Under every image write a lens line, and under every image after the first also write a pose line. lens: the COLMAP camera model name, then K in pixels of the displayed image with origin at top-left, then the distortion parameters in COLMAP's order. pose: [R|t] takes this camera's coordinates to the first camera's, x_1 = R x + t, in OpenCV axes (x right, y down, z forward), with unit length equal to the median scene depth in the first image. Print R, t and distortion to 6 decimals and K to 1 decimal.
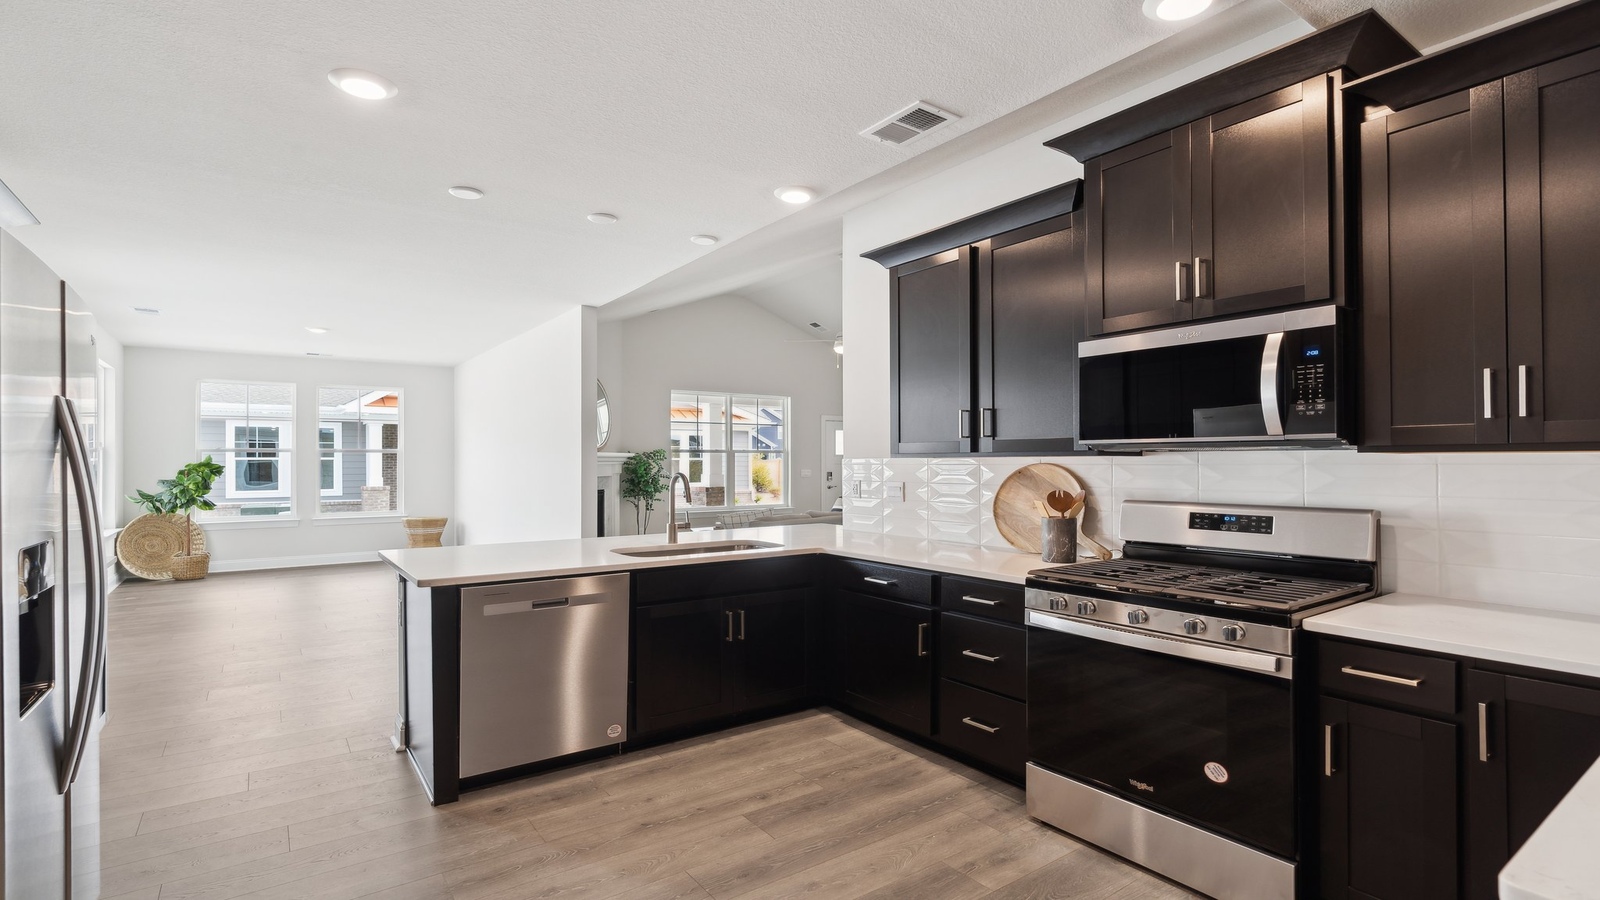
lens RADIAL K [[793.5, 0, 811.4], [0, 793.5, 457.5], [0, 0, 1]] dist [-0.001036, -0.000082]
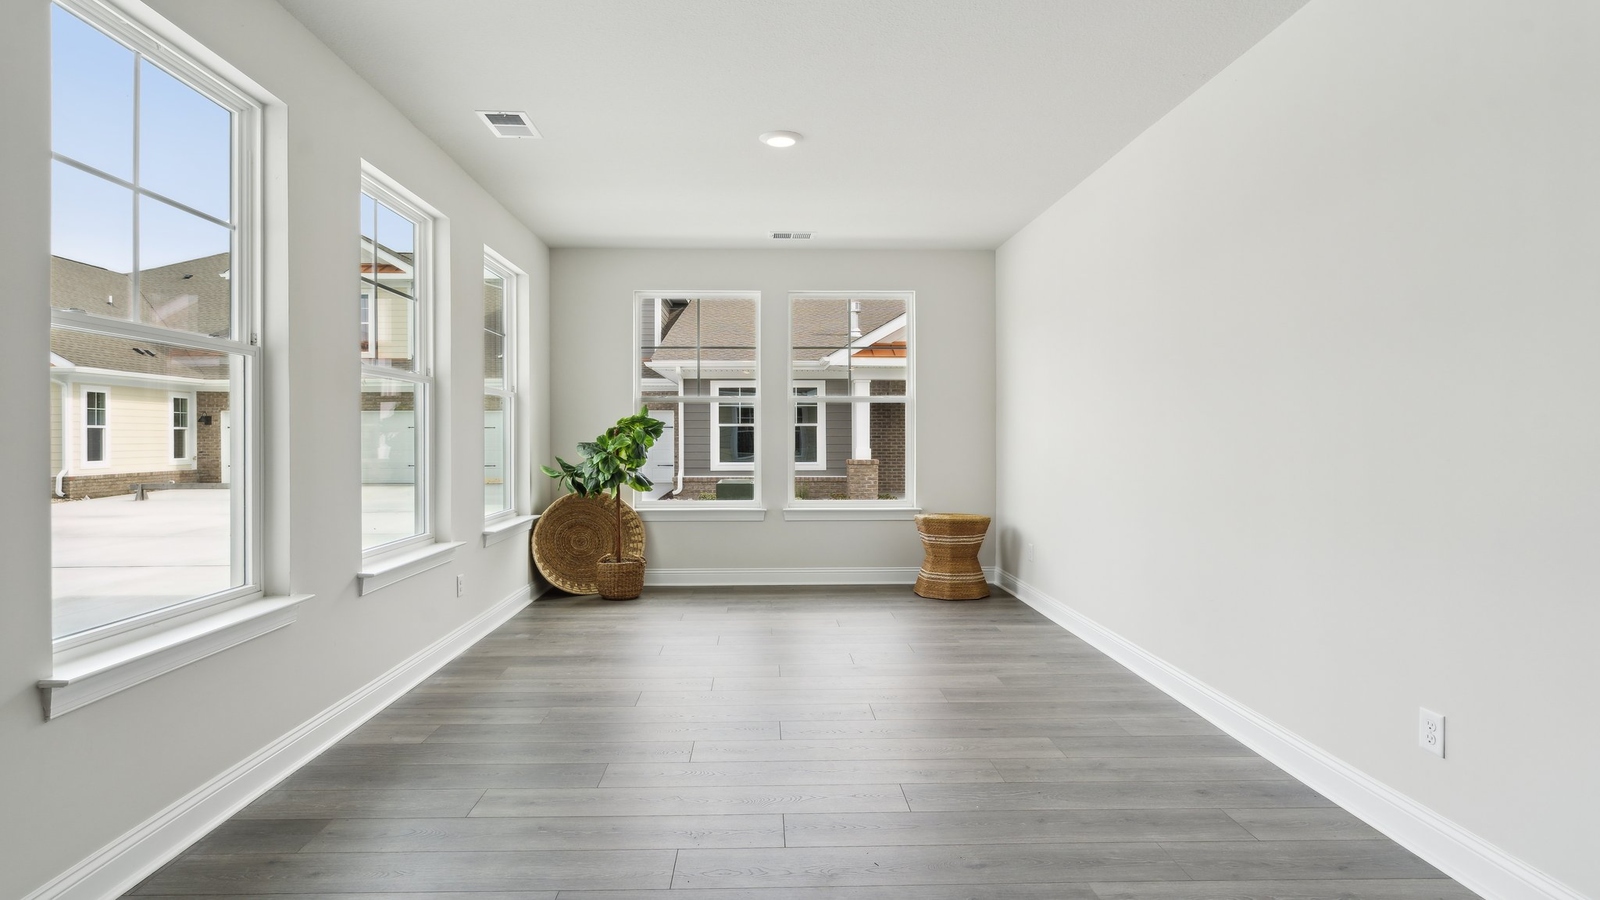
lens RADIAL K [[761.1, 0, 797.0], [0, 761.1, 442.2], [0, 0, 1]] dist [0.027702, -0.001002]
pose [[0.838800, 0.001652, -0.544437, -0.322607], [0.002529, 0.999973, 0.006931, 0.023017], [0.544434, -0.007191, 0.838773, 0.552842]]
